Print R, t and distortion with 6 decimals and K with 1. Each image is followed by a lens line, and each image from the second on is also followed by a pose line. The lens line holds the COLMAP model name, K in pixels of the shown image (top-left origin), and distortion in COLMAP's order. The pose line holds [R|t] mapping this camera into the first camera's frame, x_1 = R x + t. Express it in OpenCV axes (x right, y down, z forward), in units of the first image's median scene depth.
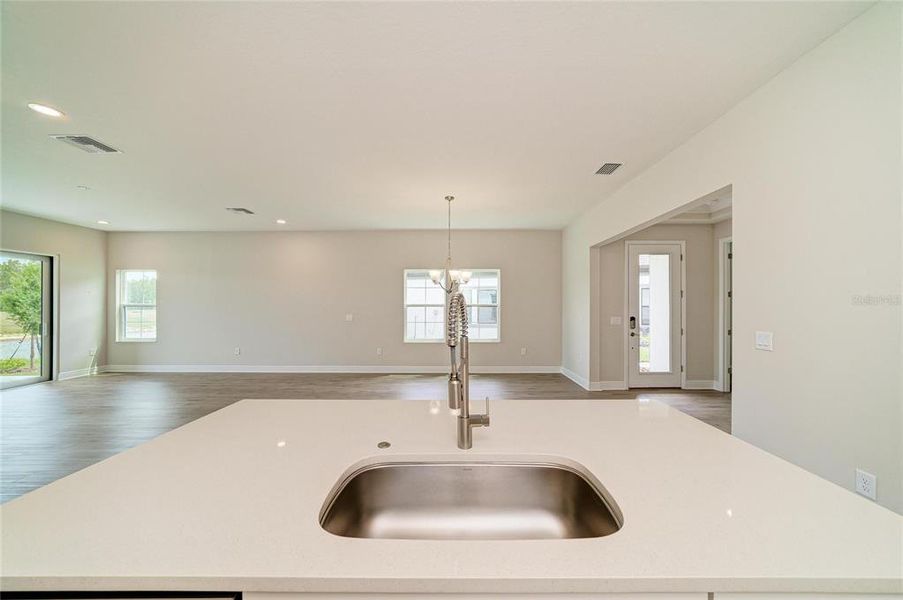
lens RADIAL K [[331.9, 0, 454.6], [0, 331.9, 307.9], [0, 0, 1]] dist [-0.003412, 0.001211]
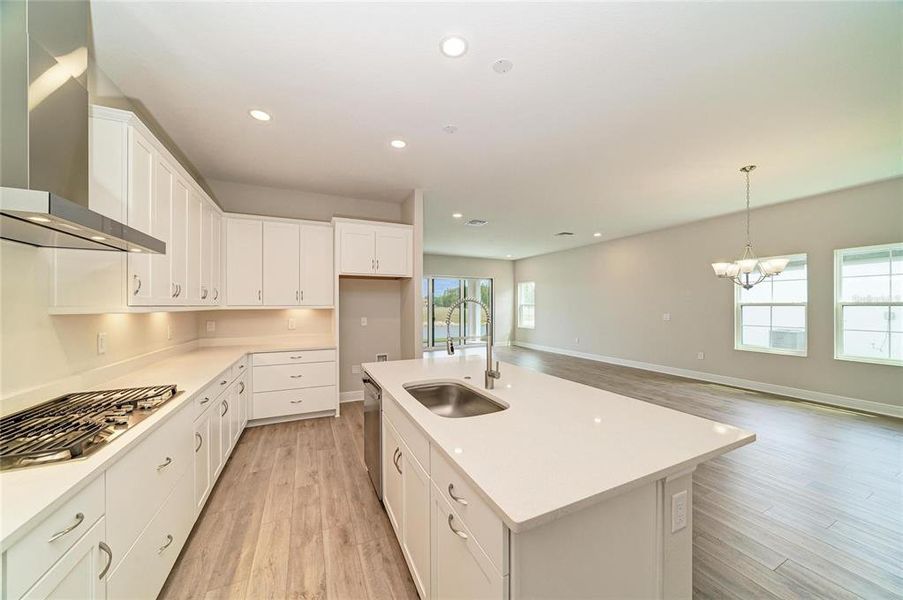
lens RADIAL K [[313.6, 0, 446.7], [0, 313.6, 306.9], [0, 0, 1]] dist [-0.000491, 0.000005]
pose [[0.426930, 0.004513, -0.904273, 0.247672], [-0.006531, 0.999977, 0.001907, 0.001670], [0.904261, 0.005091, 0.426950, 0.024525]]
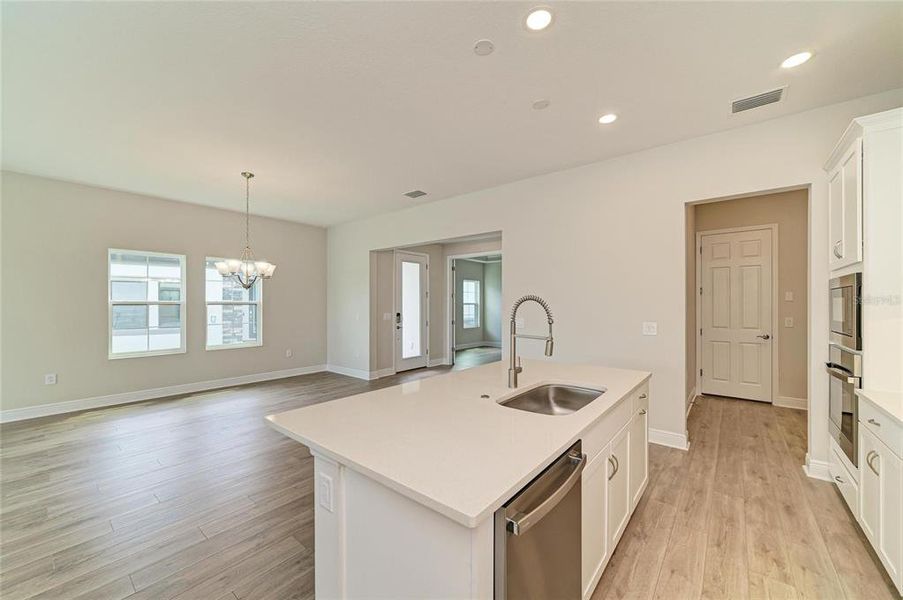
lens RADIAL K [[356.1, 0, 457.9], [0, 356.1, 305.7], [0, 0, 1]] dist [0.002888, 0.000141]
pose [[0.633540, -0.004085, 0.773699, -0.298166], [0.005567, 0.999984, 0.000722, 0.001177], [-0.773690, 0.003850, 0.633553, 0.015320]]
